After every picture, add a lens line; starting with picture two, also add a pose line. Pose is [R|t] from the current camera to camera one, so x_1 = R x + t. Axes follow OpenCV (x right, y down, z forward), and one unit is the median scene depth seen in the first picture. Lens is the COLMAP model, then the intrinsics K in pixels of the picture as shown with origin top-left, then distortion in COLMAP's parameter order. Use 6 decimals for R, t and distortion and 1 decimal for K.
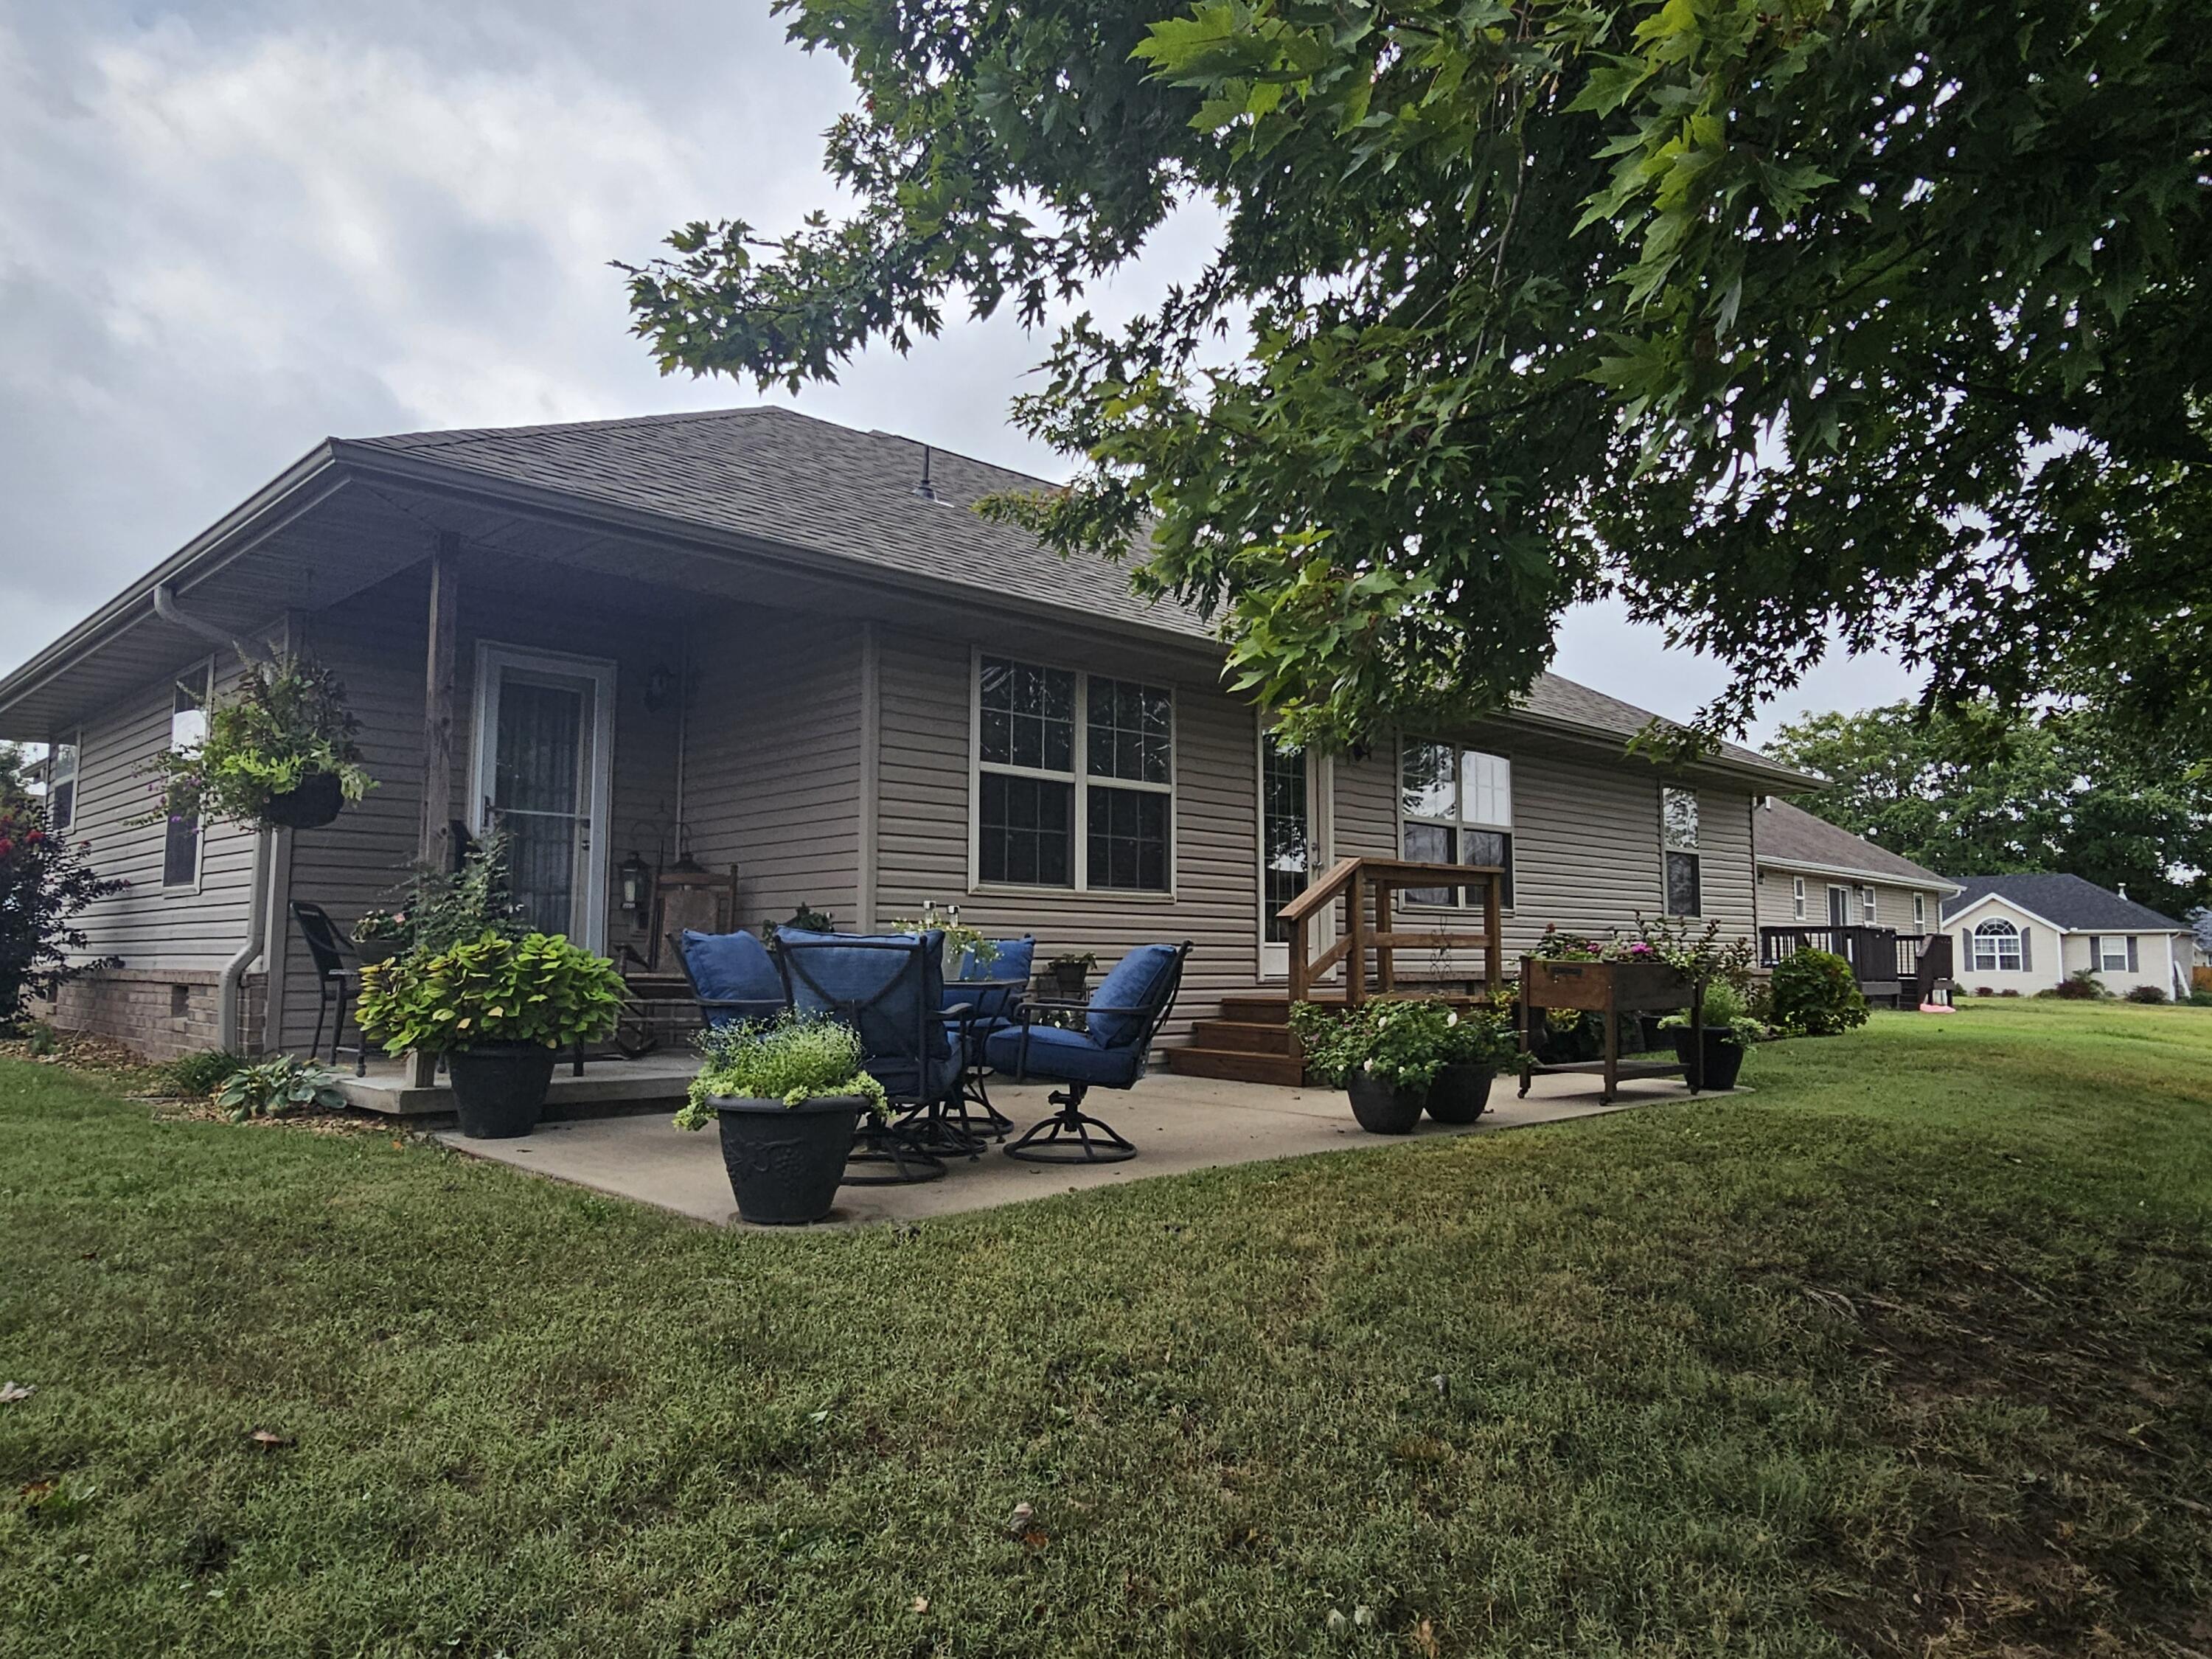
lens RADIAL K [[1487.2, 0, 1106.6], [0, 1487.2, 808.9], [0, 0, 1]] dist [-0.000365, -0.000009]
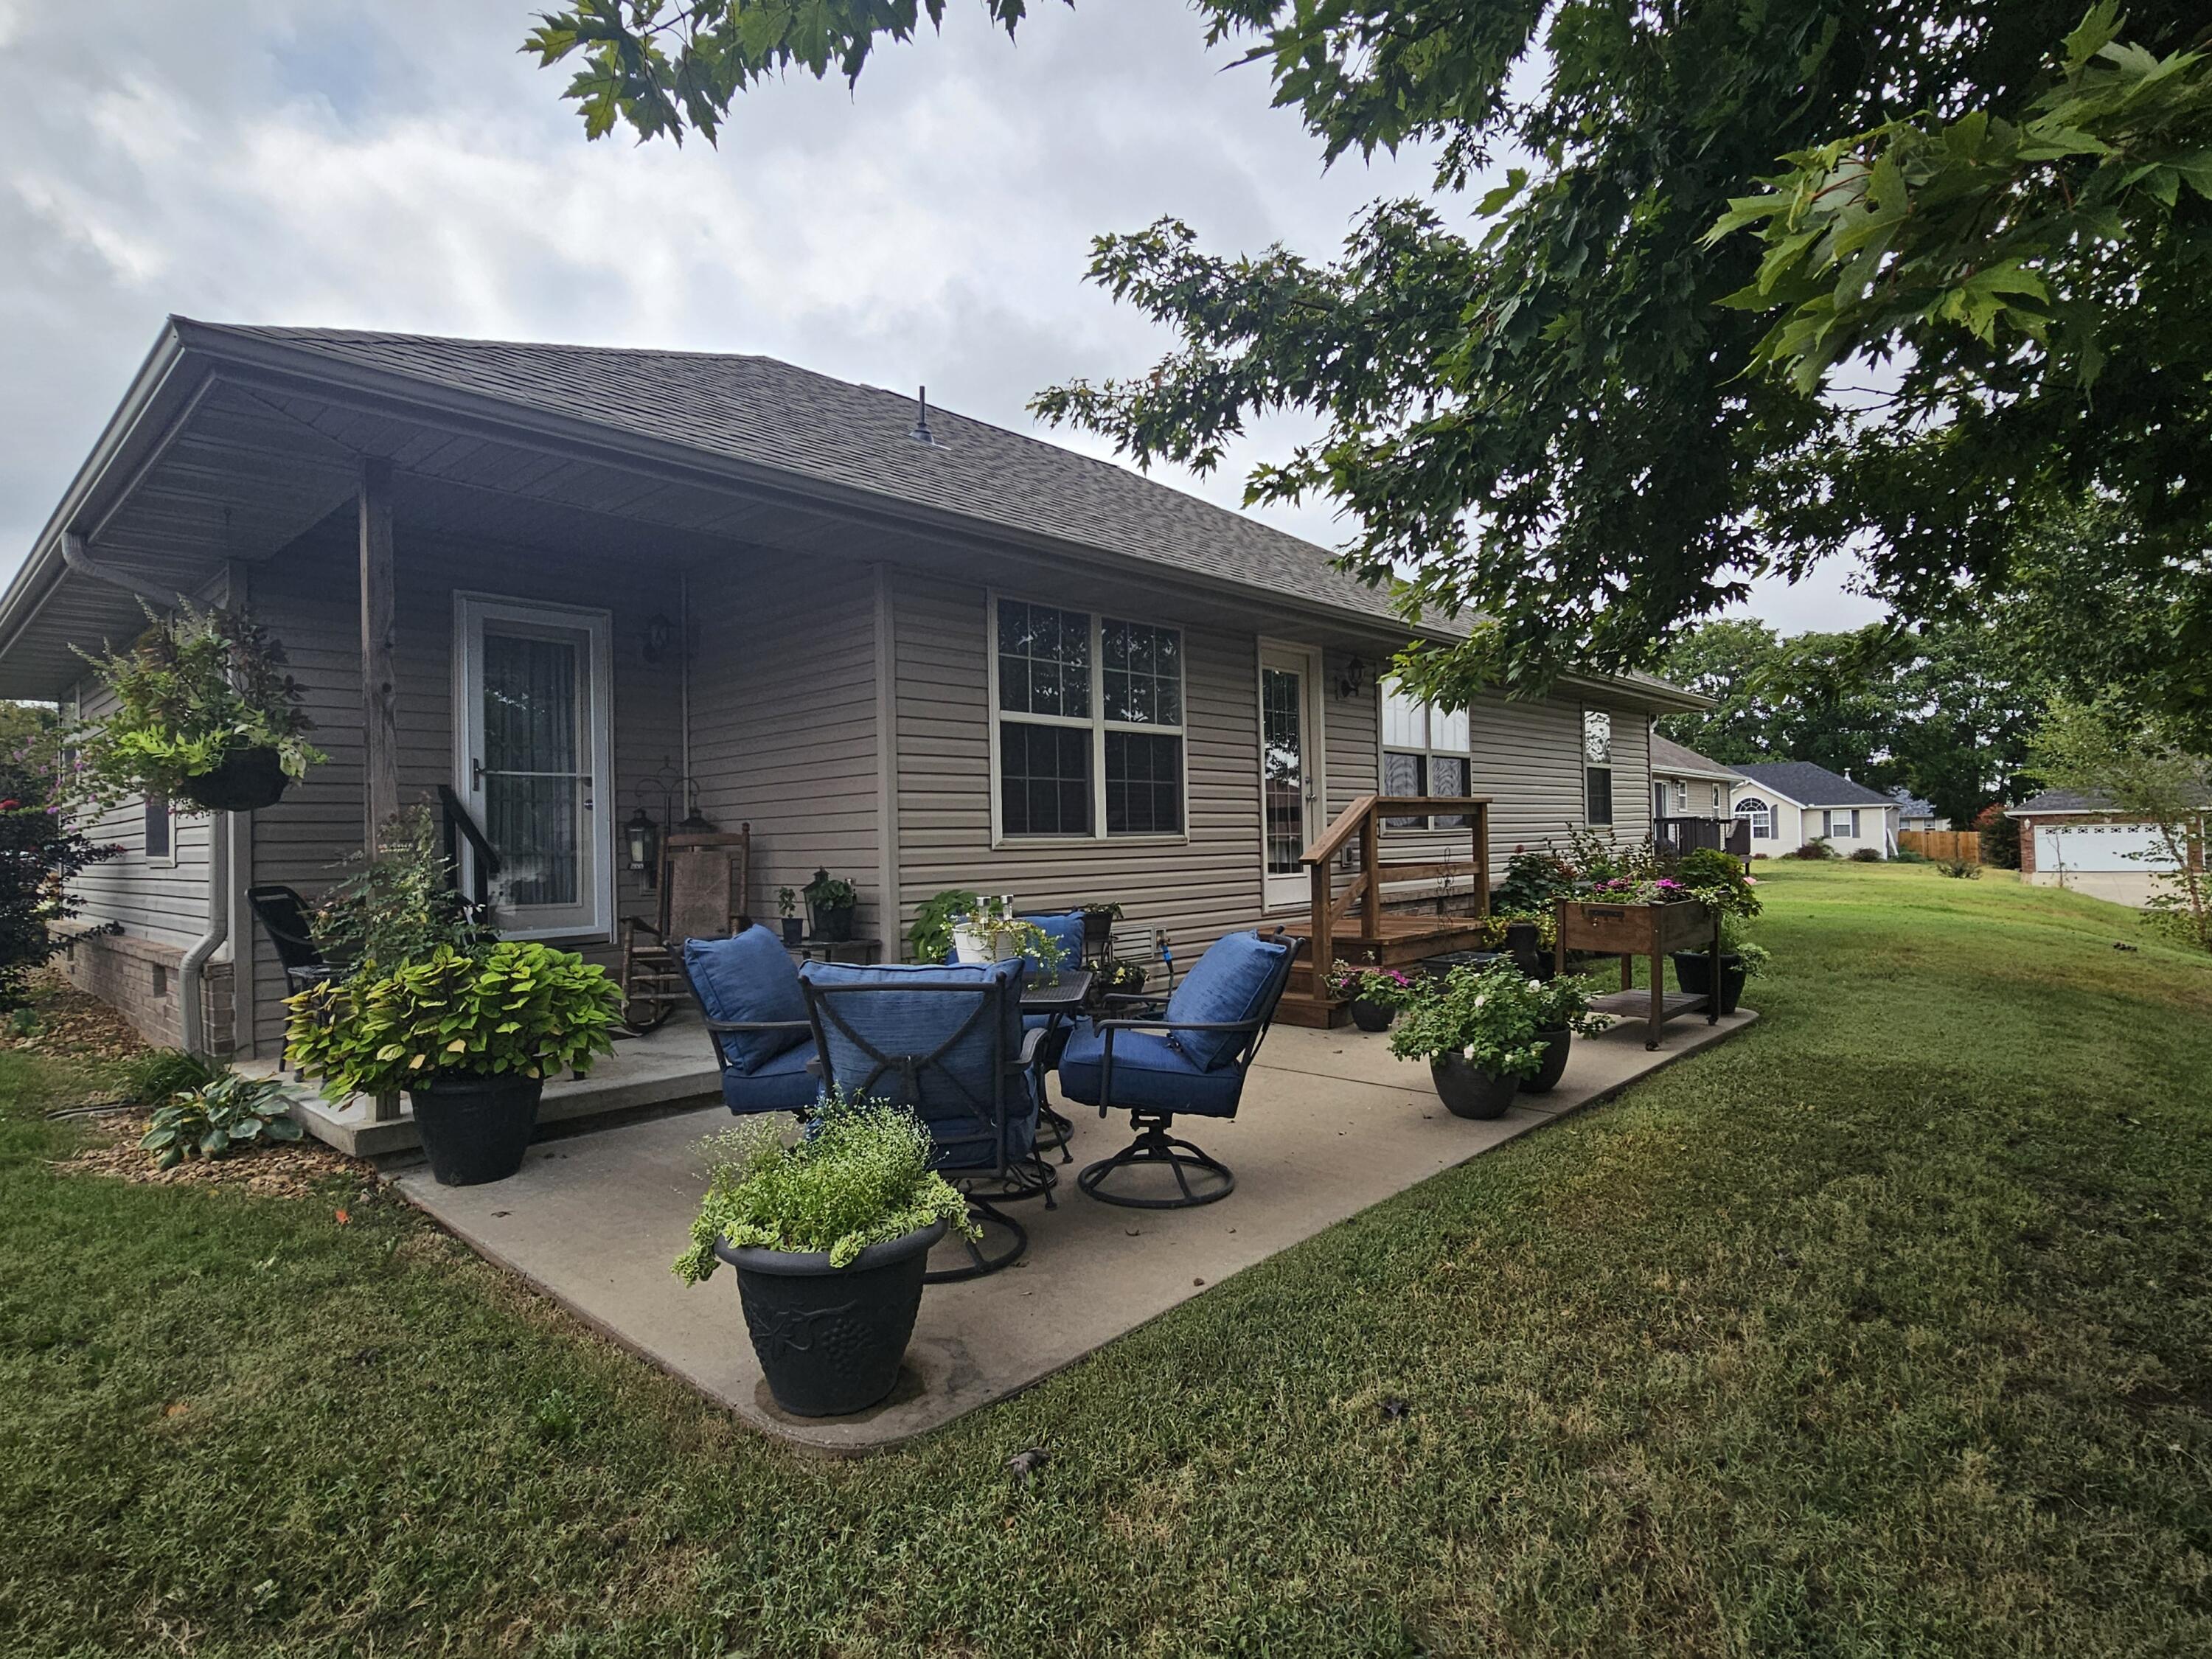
lens RADIAL K [[1165.4, 0, 1099.3], [0, 1165.4, 822.1], [0, 0, 1]] dist [-0.001218, -0.001760]
pose [[0.998630, -0.024832, 0.046050, -0.057652], [0.020828, 0.996122, 0.085480, -0.023109], [-0.047994, -0.084404, 0.995275, 0.243788]]
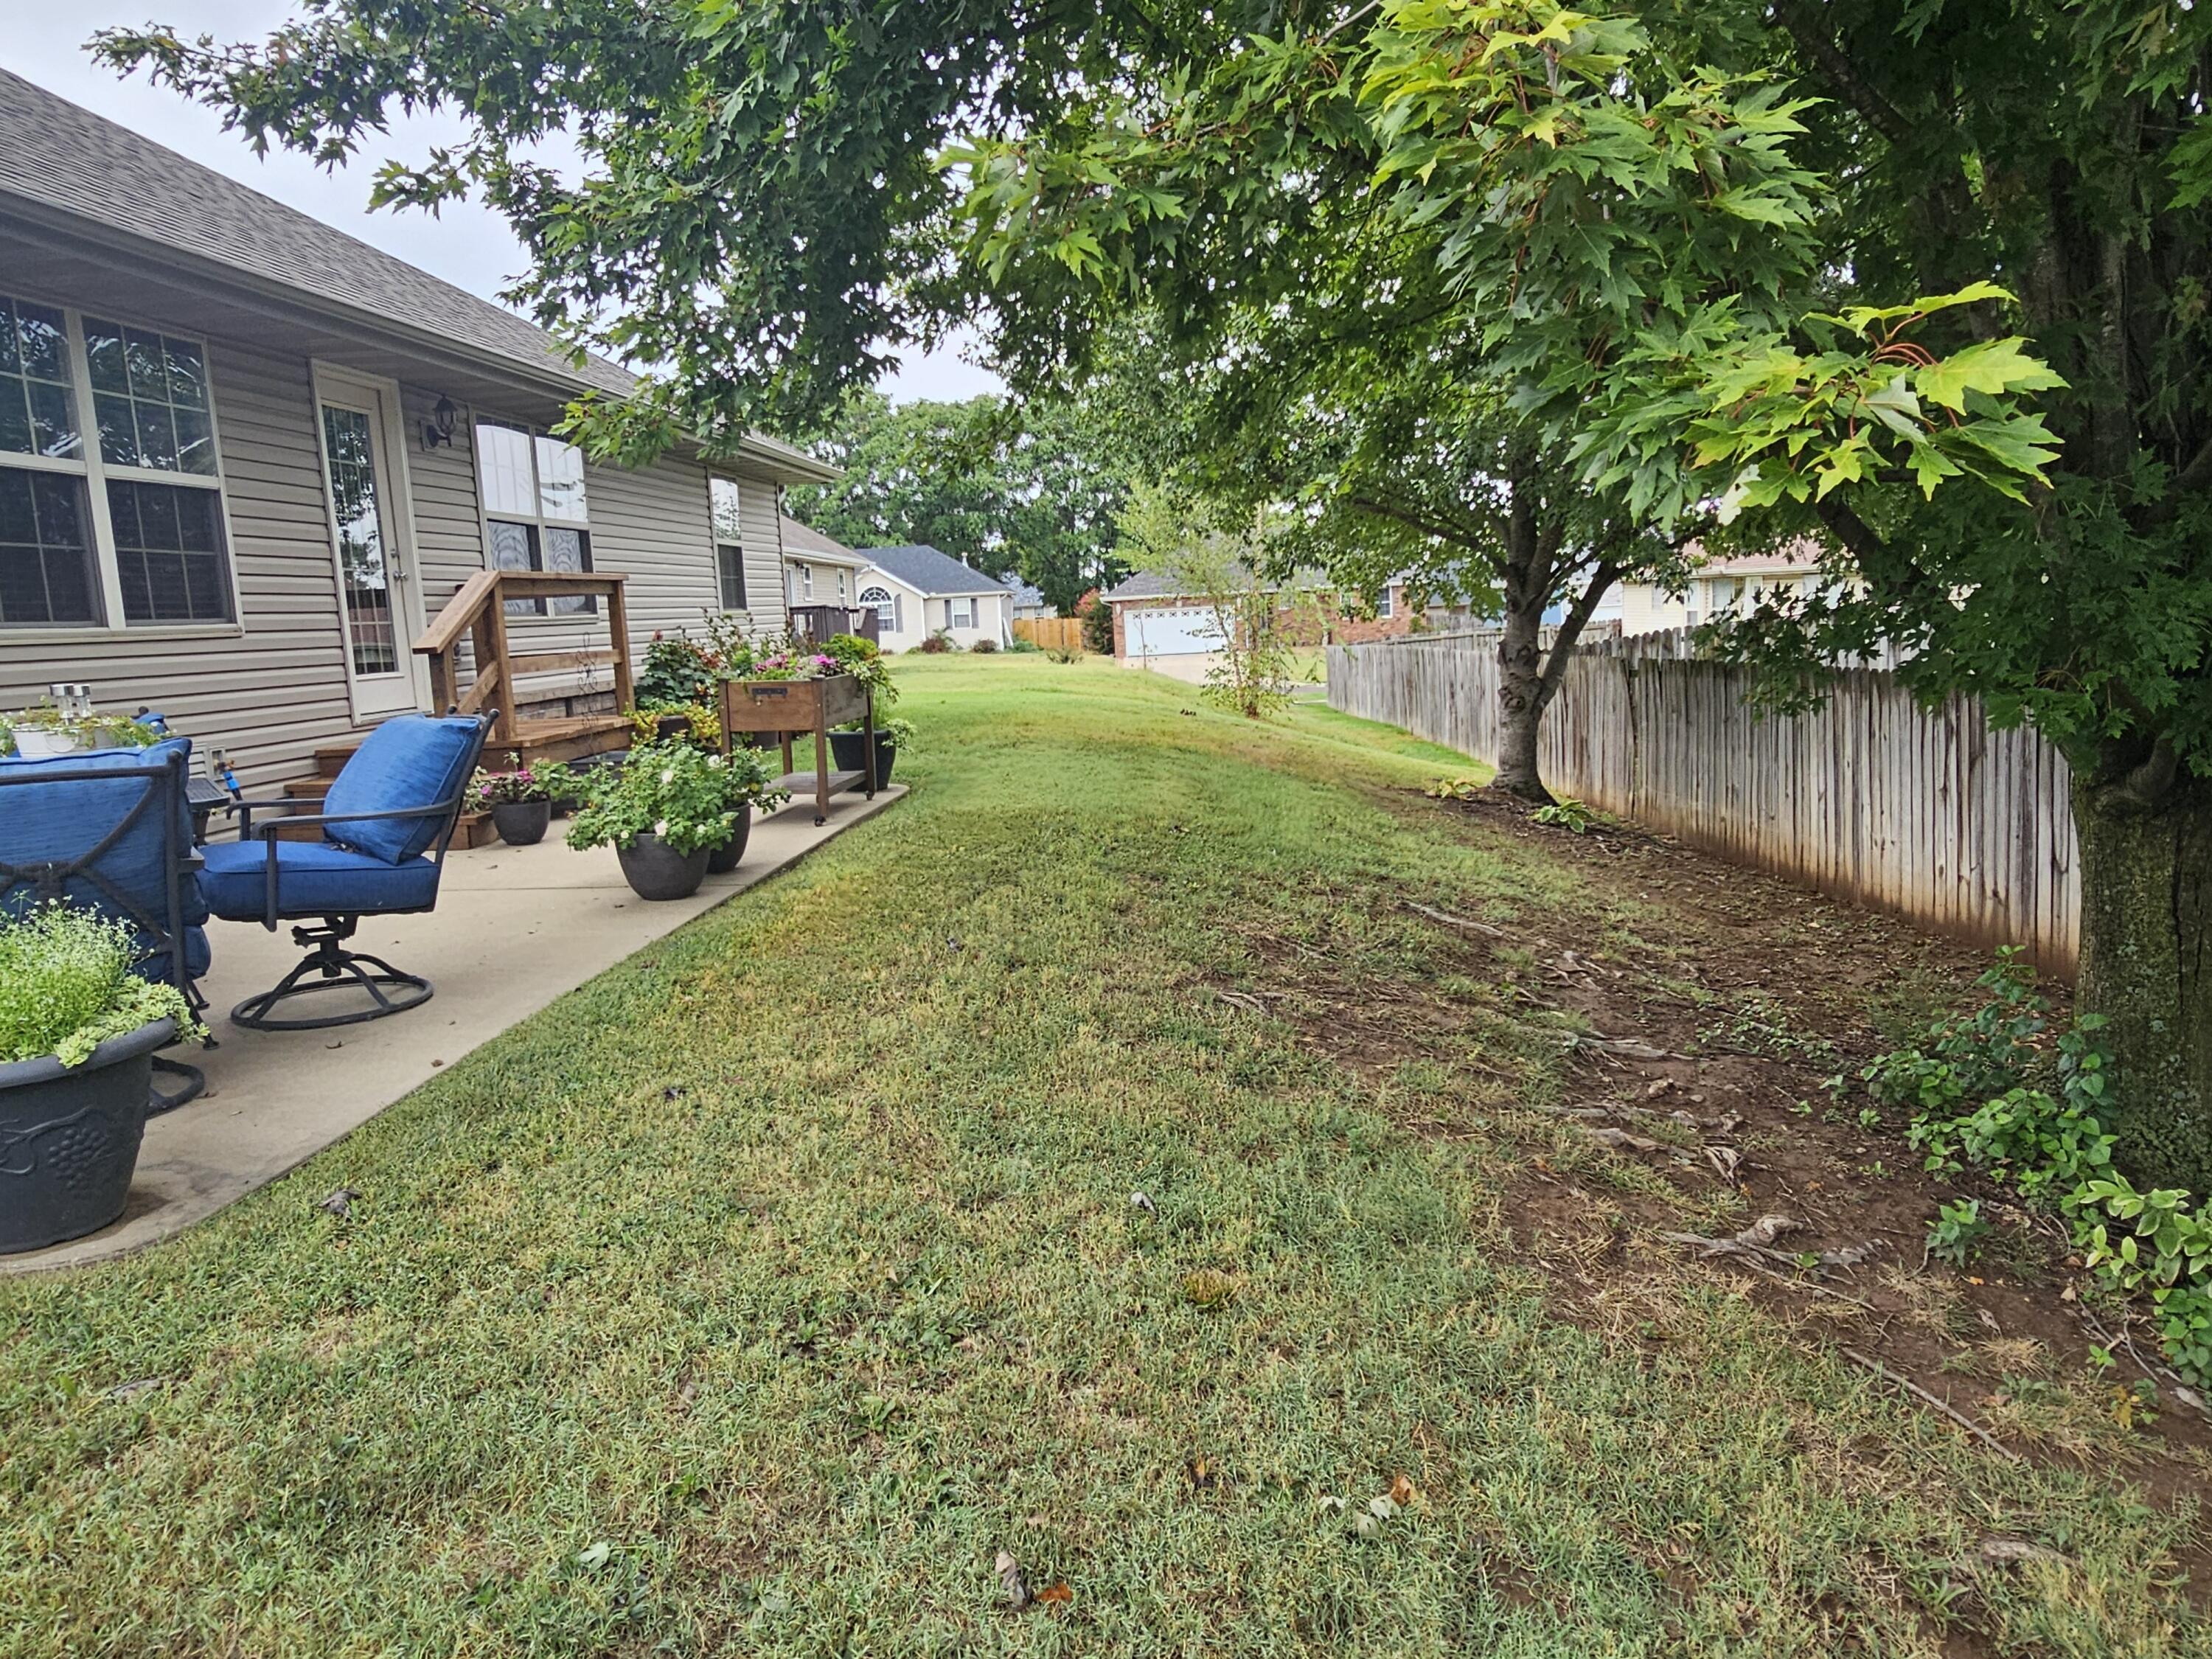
lens RADIAL K [[1487.2, 0, 1106.6], [0, 1487.2, 808.9], [0, 0, 1]] dist [-0.000365, -0.000009]
pose [[0.756772, -0.129214, 0.640781, -0.137547], [-0.011933, 0.977374, 0.211181, -0.019048], [-0.653570, -0.167463, 0.738107, 0.145130]]
